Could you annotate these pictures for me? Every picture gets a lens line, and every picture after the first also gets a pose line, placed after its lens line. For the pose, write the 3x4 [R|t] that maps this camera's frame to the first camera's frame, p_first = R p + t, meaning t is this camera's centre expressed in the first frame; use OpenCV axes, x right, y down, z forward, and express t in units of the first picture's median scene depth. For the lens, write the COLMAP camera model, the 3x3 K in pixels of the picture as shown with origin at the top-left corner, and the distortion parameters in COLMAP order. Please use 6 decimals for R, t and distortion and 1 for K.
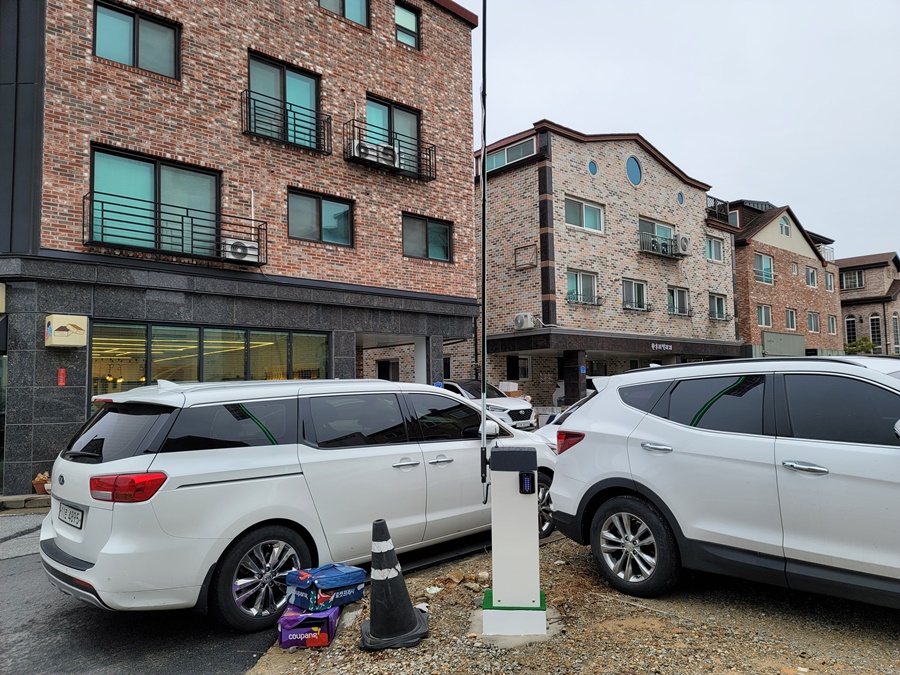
lens RADIAL K [[663.2, 0, 450.0], [0, 663.2, 337.5], [0, 0, 1]] dist [0.060278, 0.000632]
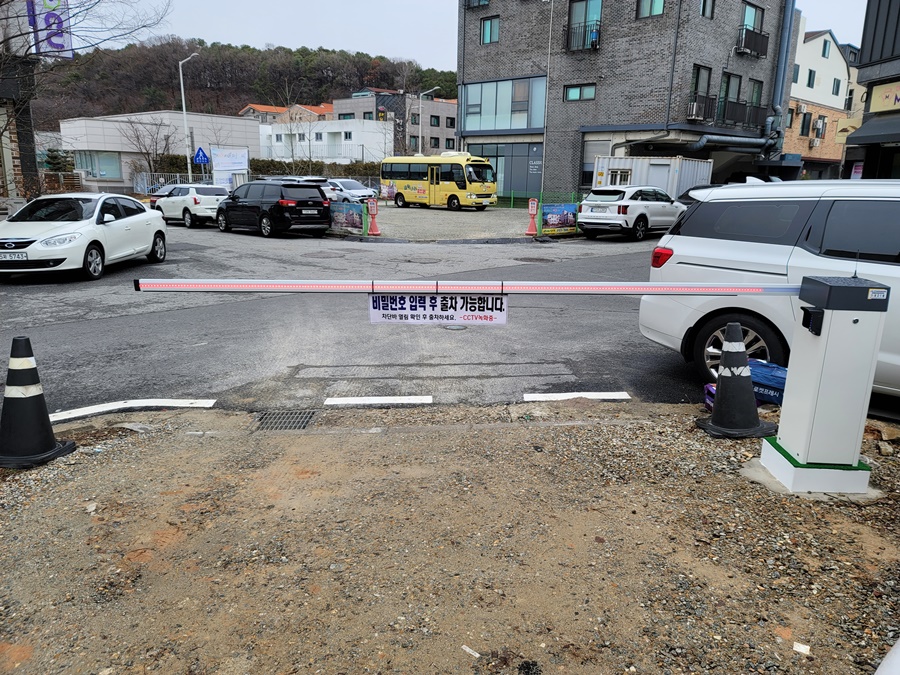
lens RADIAL K [[663.2, 0, 450.0], [0, 663.2, 337.5], [0, 0, 1]] dist [0.060278, 0.000632]
pose [[0.035555, 0.260309, -0.964870, 0.834711], [0.063971, 0.962908, 0.262137, -0.004958], [0.997318, -0.071044, 0.017584, 0.511038]]
